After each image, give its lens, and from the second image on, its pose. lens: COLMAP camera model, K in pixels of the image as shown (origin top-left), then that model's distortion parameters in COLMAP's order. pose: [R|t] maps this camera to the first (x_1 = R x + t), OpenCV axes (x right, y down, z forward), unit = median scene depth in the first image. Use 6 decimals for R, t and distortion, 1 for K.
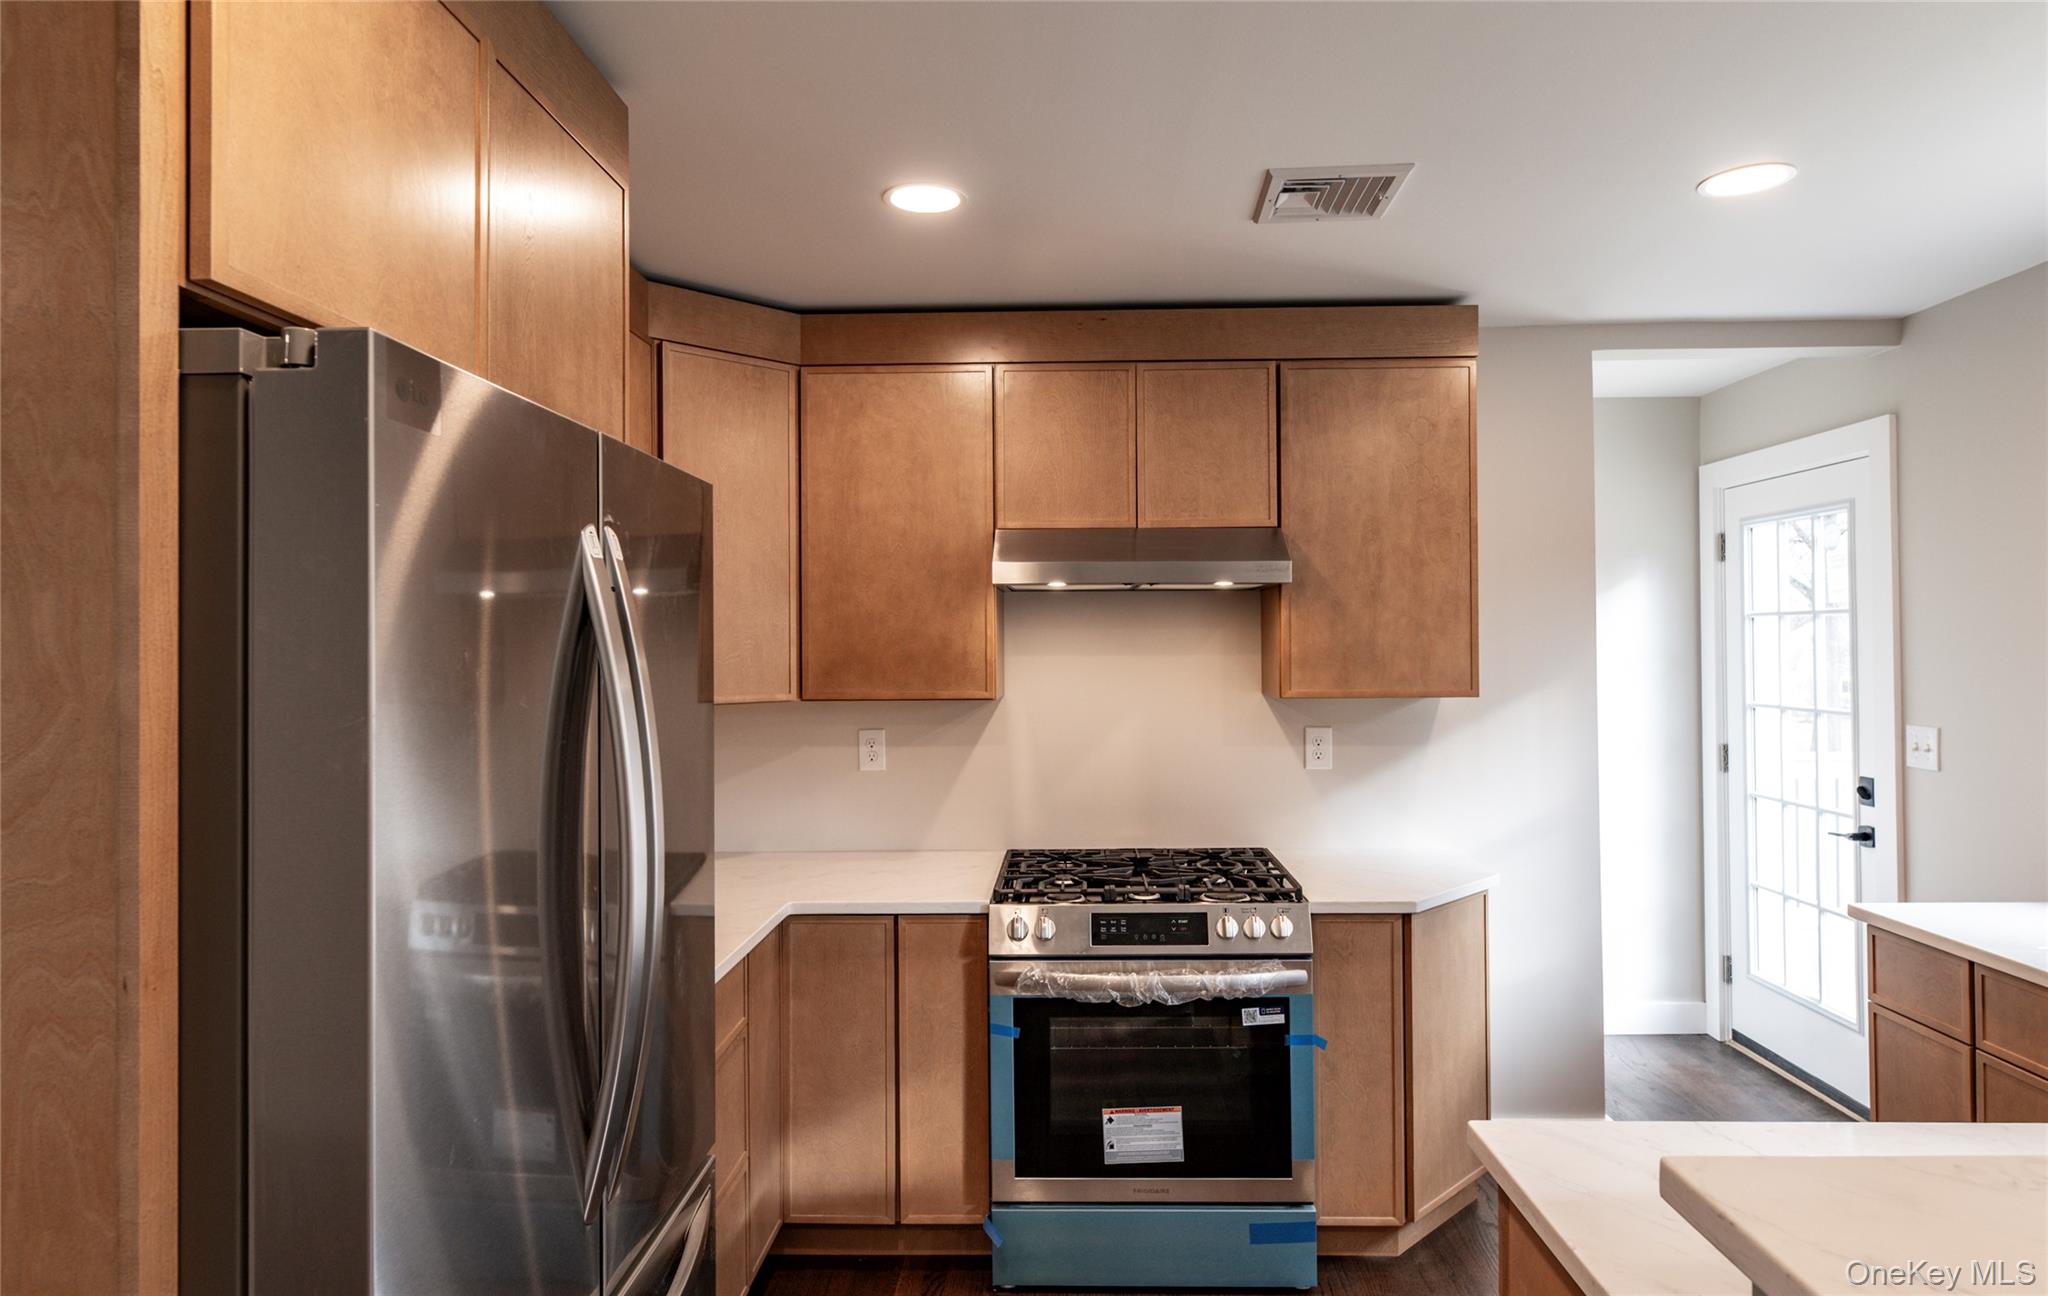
lens RADIAL K [[1153.8, 0, 1044.6], [0, 1153.8, 637.4], [0, 0, 1]] dist [0.009326, -0.000049]
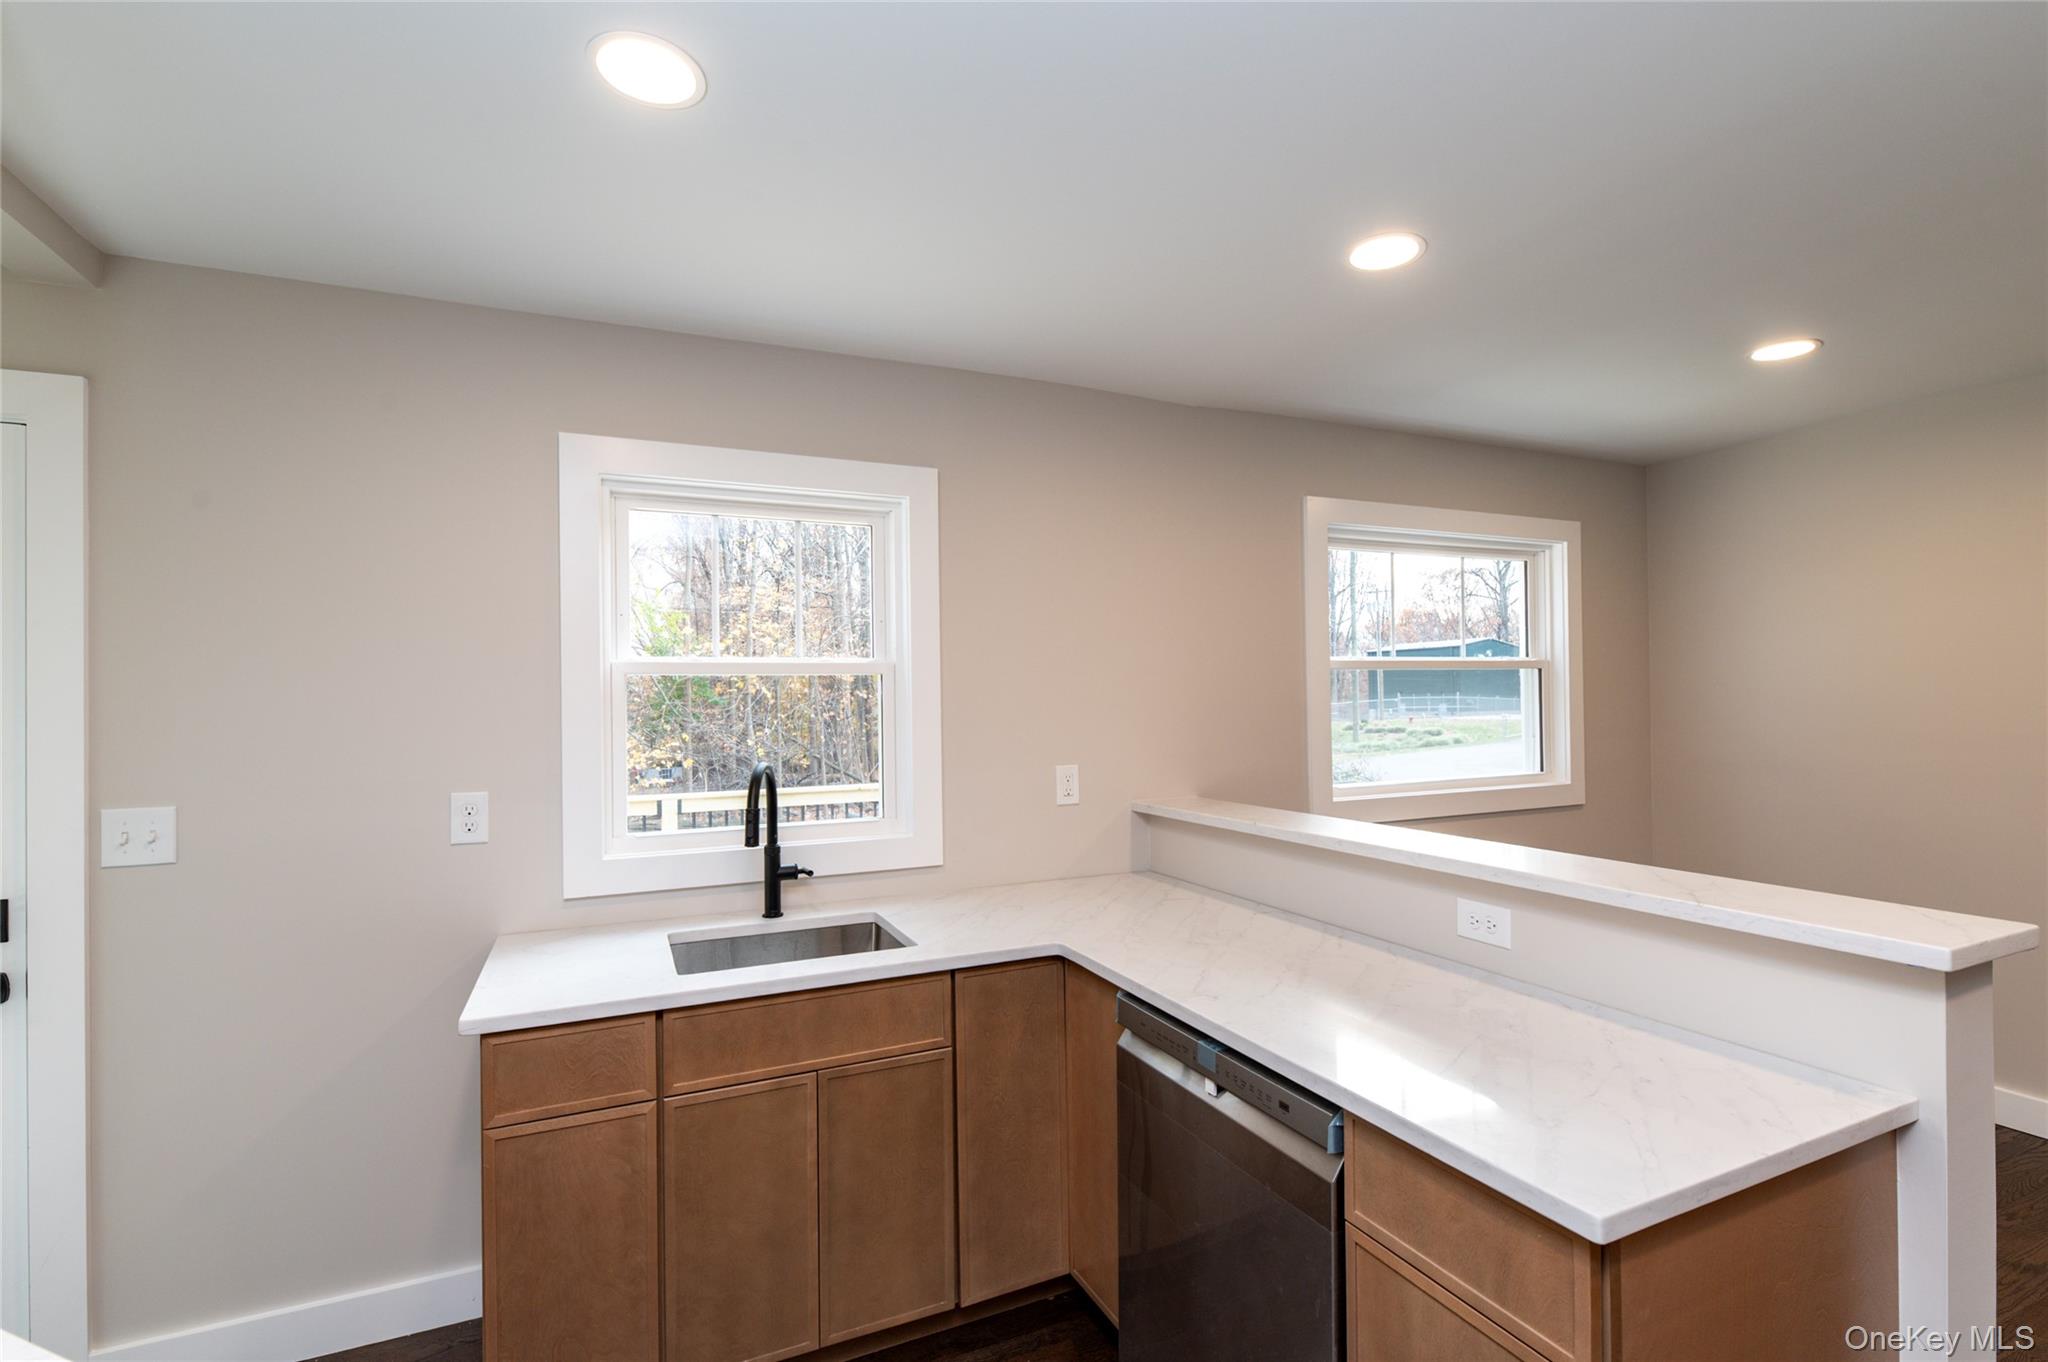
lens RADIAL K [[934.6, 0, 1026.6], [0, 934.6, 681.9], [0, 0, 1]] dist [-0.004878, -0.000263]
pose [[-0.433604, 0.037504, 0.900323, -0.037597], [0.015417, 0.999296, -0.034202, 0.026417], [-0.900972, -0.000950, -0.433877, 0.794697]]
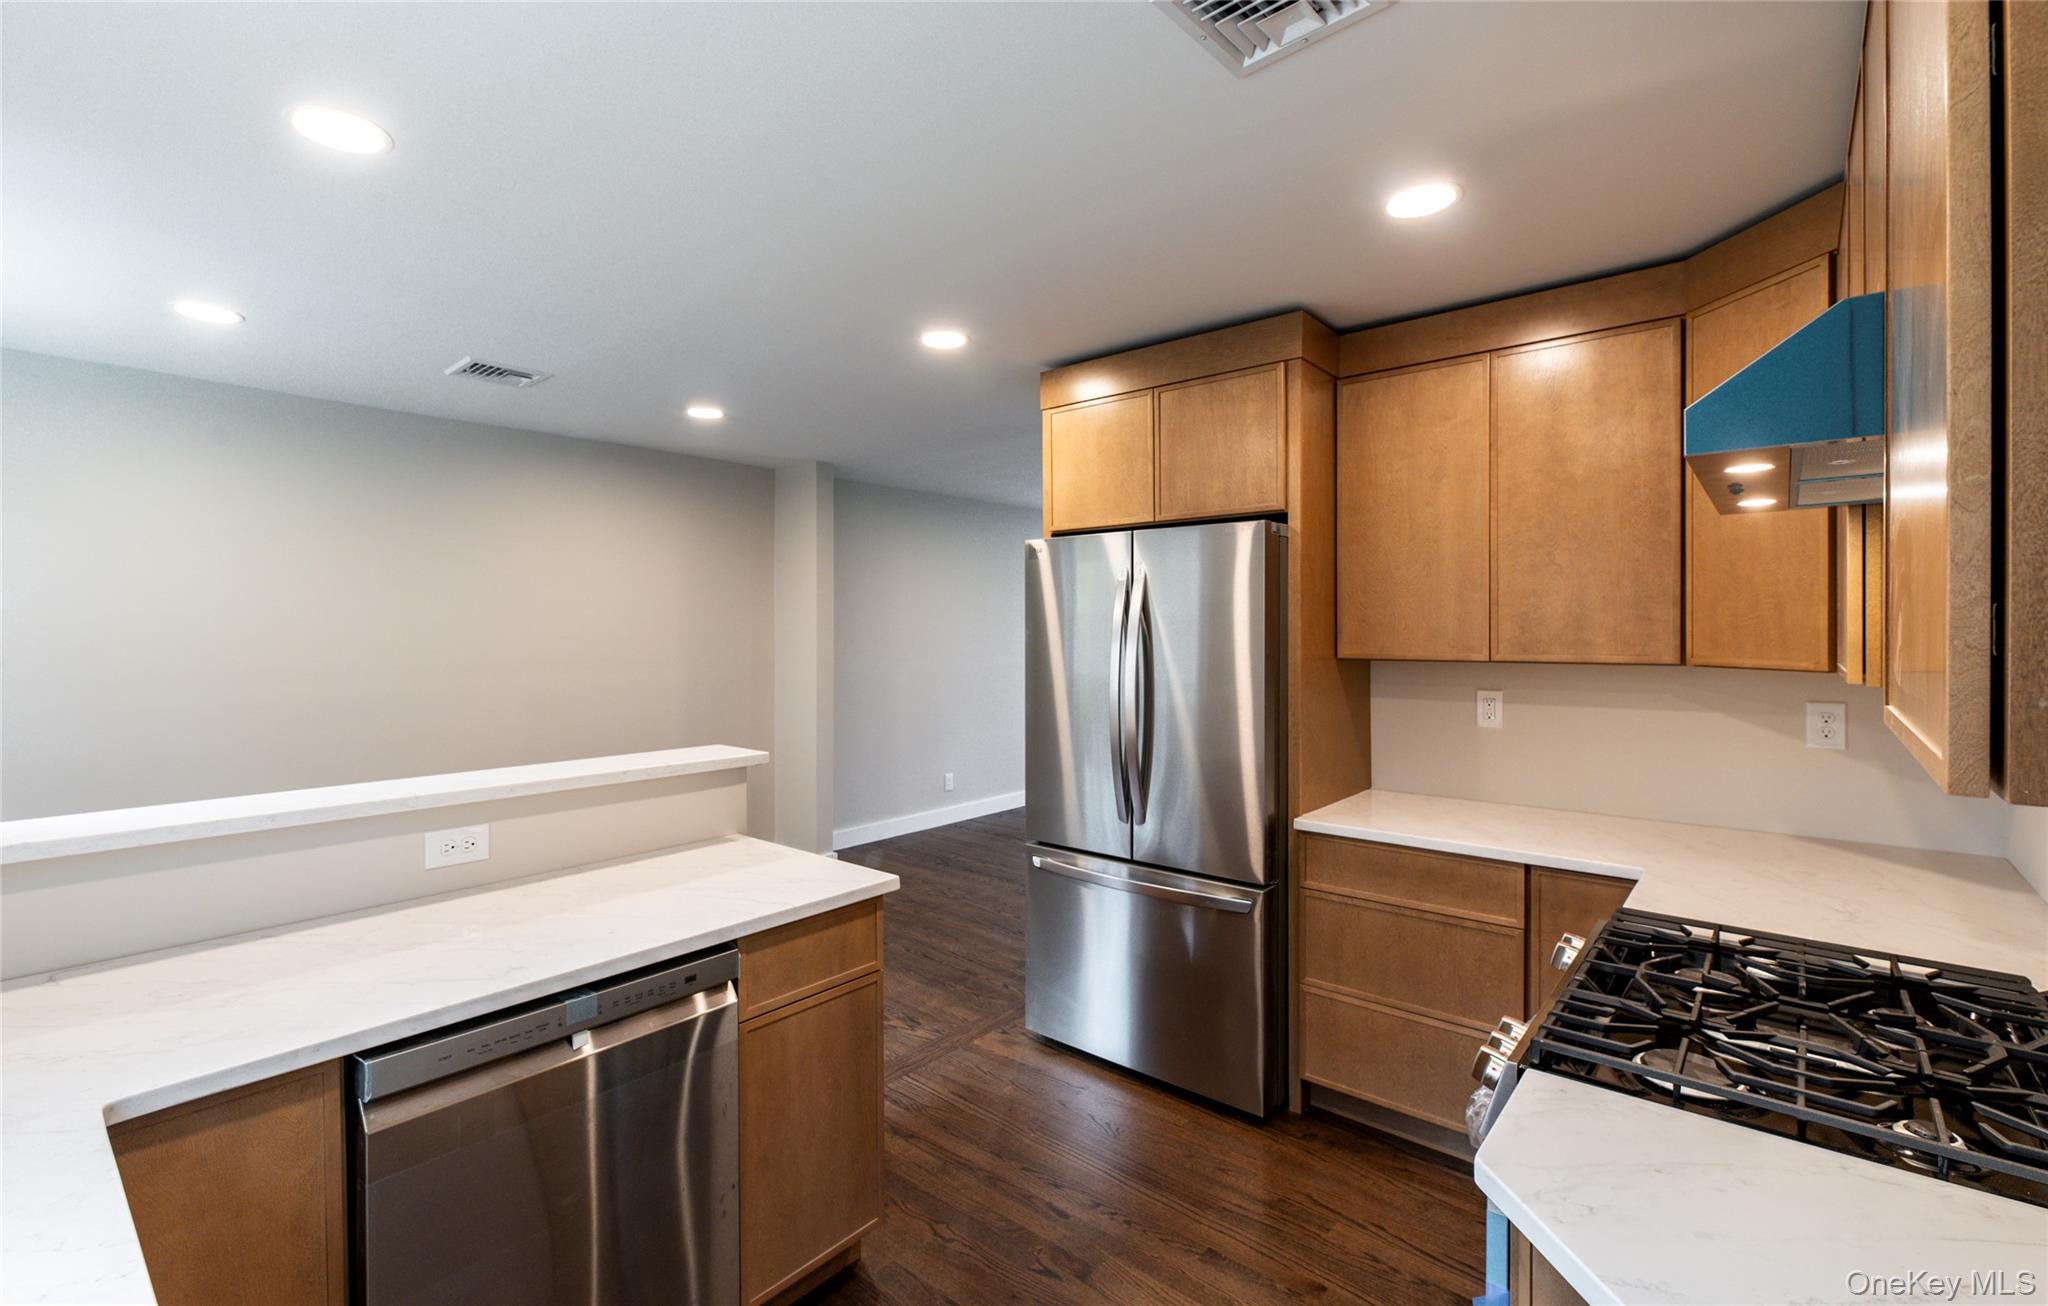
lens RADIAL K [[898.0, 0, 1019.1], [0, 898.0, 642.9], [0, 0, 1]] dist [-0.008770, -0.002063]
pose [[-0.629081, 0.024138, -0.776965, 0.625474], [0.017996, 0.999702, 0.016487, 0.022095], [0.777131, -0.003611, -0.629328, 0.959704]]
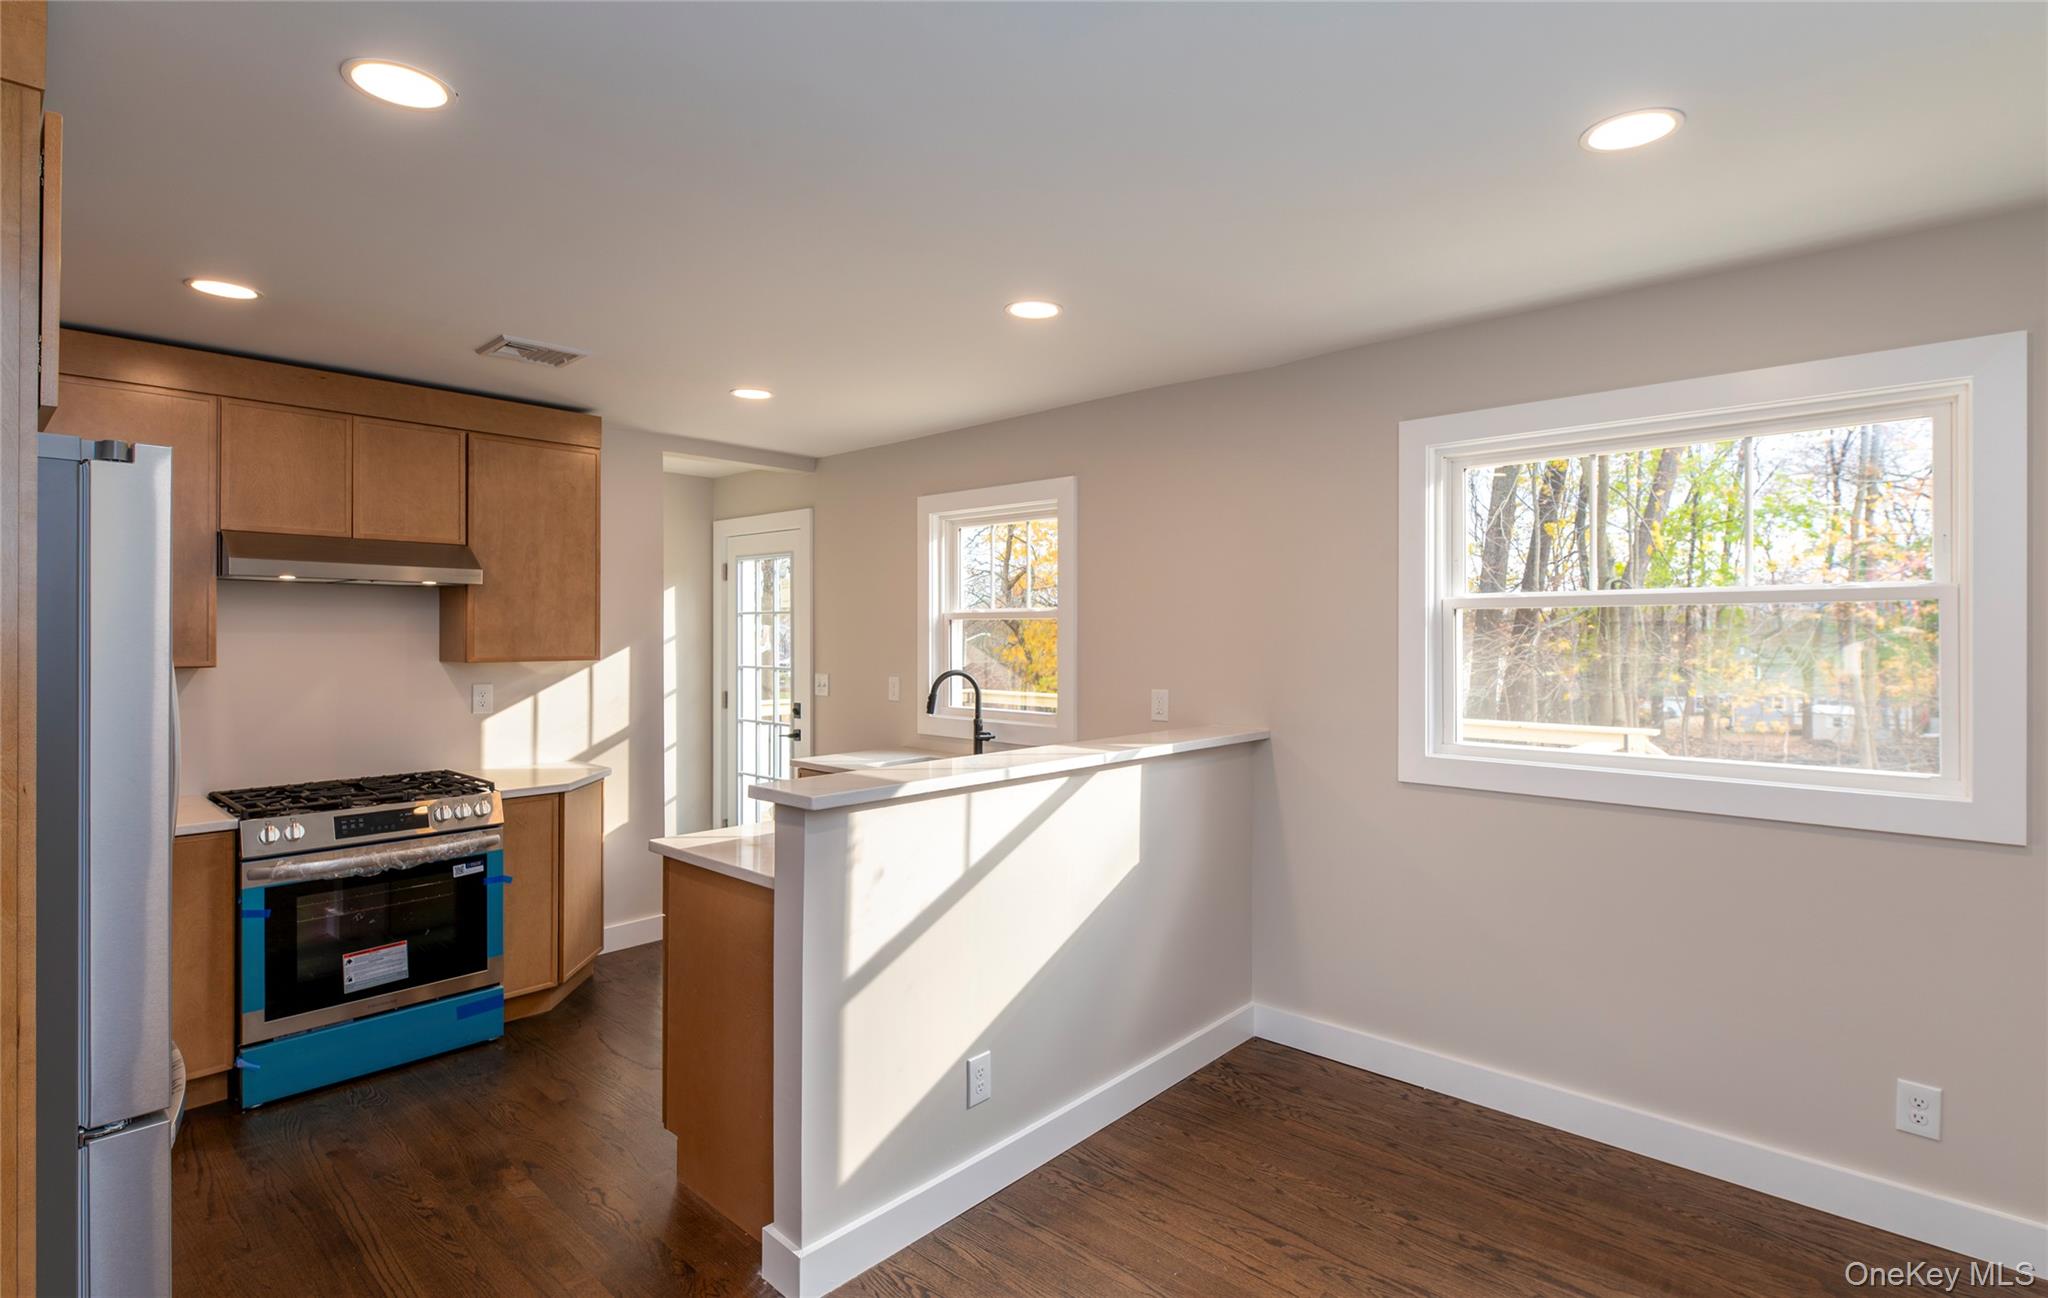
lens RADIAL K [[1004.7, 0, 1023.1], [0, 1004.7, 634.3], [0, 0, 1]] dist [0.005213, 0.000497]
pose [[0.665018, 0.008301, 0.746781, -0.278596], [-0.010833, 0.999940, -0.001468, 0.011416], [-0.746749, -0.007113, 0.665068, -0.372846]]
